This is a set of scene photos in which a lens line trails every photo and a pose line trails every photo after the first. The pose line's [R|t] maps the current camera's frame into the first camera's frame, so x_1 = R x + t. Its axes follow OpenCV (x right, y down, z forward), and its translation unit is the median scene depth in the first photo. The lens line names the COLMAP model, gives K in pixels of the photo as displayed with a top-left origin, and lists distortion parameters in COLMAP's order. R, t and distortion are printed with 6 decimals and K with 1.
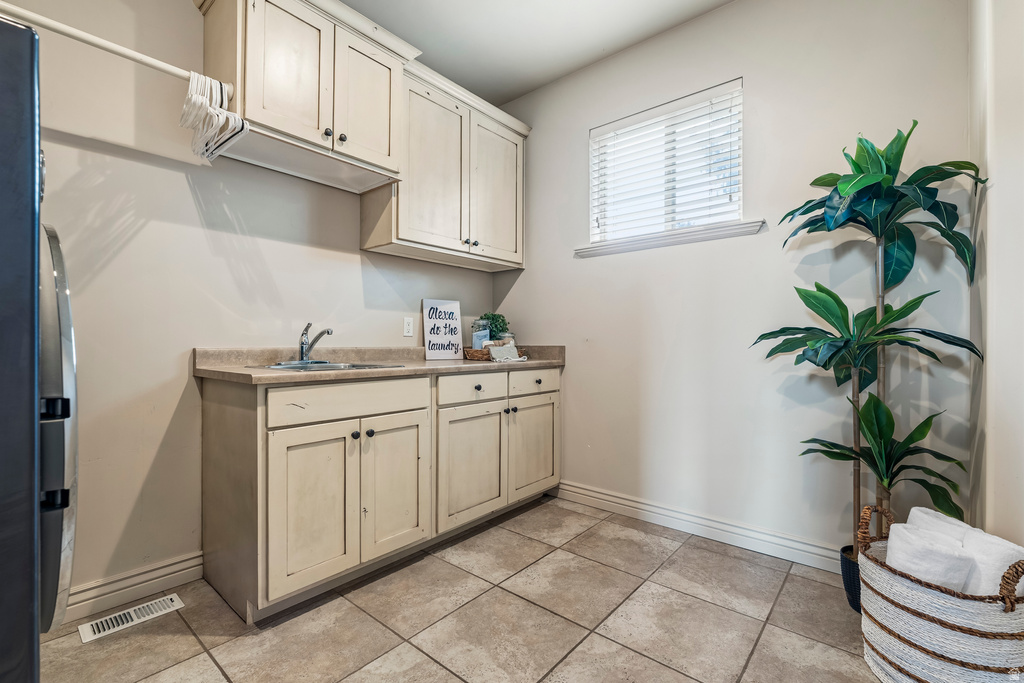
lens RADIAL K [[454.7, 0, 512.0], [0, 454.7, 341.5], [0, 0, 1]] dist [0.000630, -0.000321]
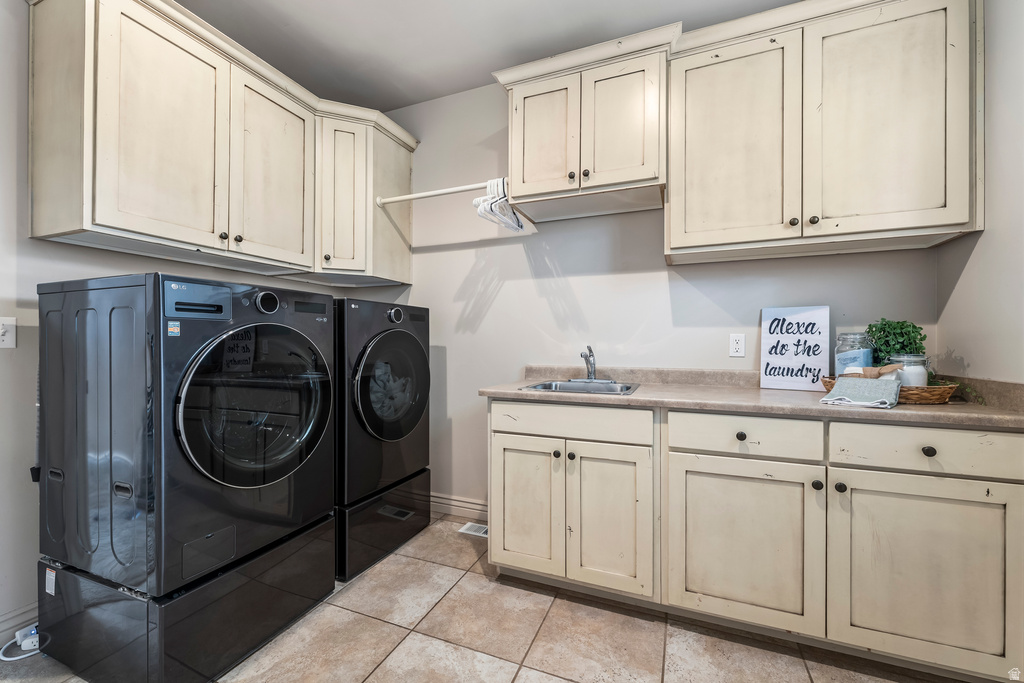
lens RADIAL K [[418.8, 0, 510.0], [0, 418.8, 342.4], [0, 0, 1]] dist [0.000075, 0.000374]
pose [[0.296262, -0.003613, -0.955100, 0.439139], [0.001389, 0.999993, -0.003352, -0.042121], [0.955106, -0.000333, 0.296265, 0.464171]]
